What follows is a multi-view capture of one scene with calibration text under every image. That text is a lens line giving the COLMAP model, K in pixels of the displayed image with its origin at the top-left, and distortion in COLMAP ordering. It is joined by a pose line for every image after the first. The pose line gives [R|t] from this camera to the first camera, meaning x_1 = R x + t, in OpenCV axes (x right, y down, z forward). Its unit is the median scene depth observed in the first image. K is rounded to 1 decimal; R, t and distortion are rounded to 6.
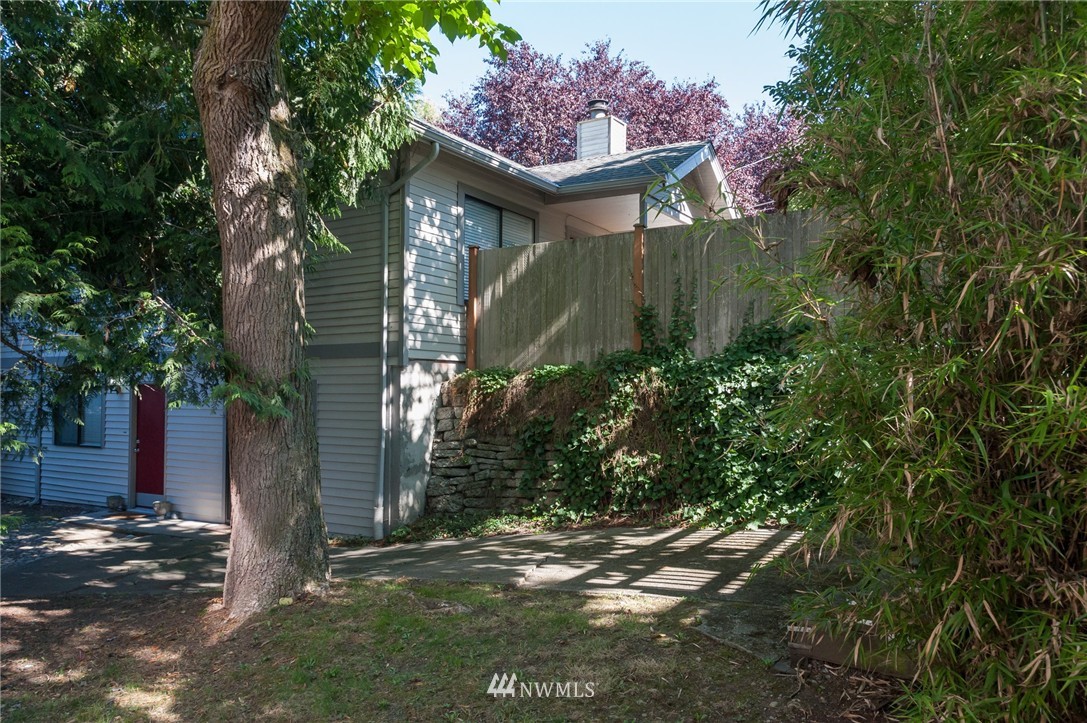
lens RADIAL K [[752.4, 0, 543.6], [0, 752.4, 366.2], [0, 0, 1]] dist [-0.004843, -0.002715]
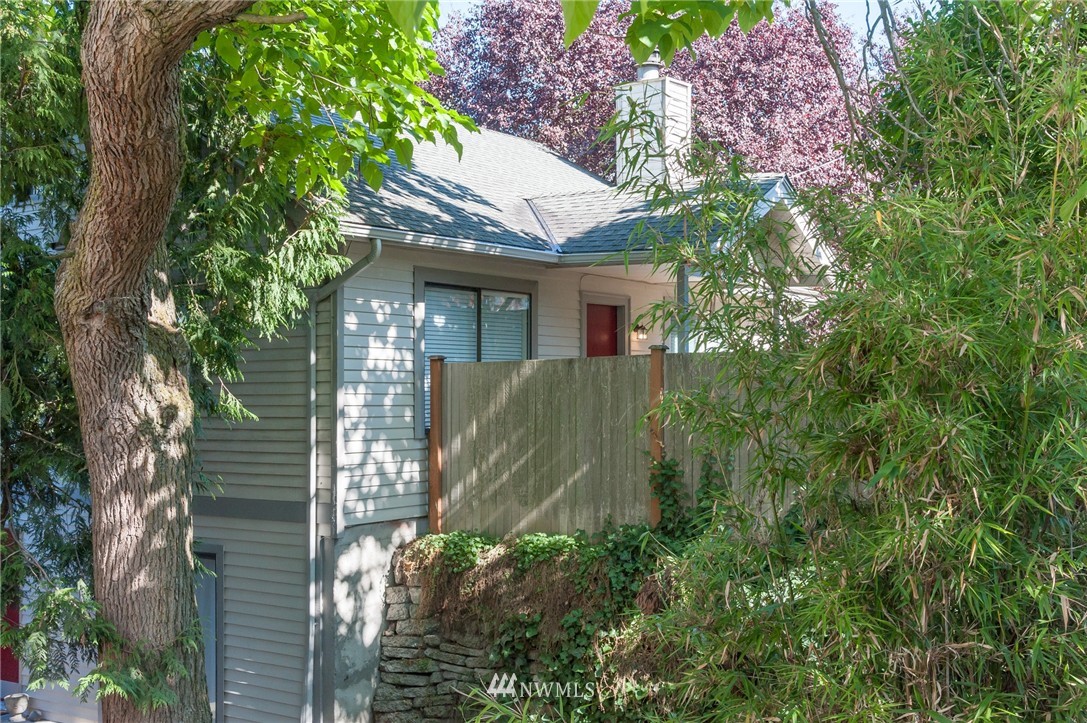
lens RADIAL K [[1229.0, 0, 544.0], [0, 1229.0, 361.4], [0, 0, 1]] dist [-0.021322, 0.000000]
pose [[0.998411, -0.010041, -0.055443, 0.081886], [0.009981, 0.999949, -0.001368, -0.169239], [0.055454, 0.000812, 0.998461, -0.179187]]
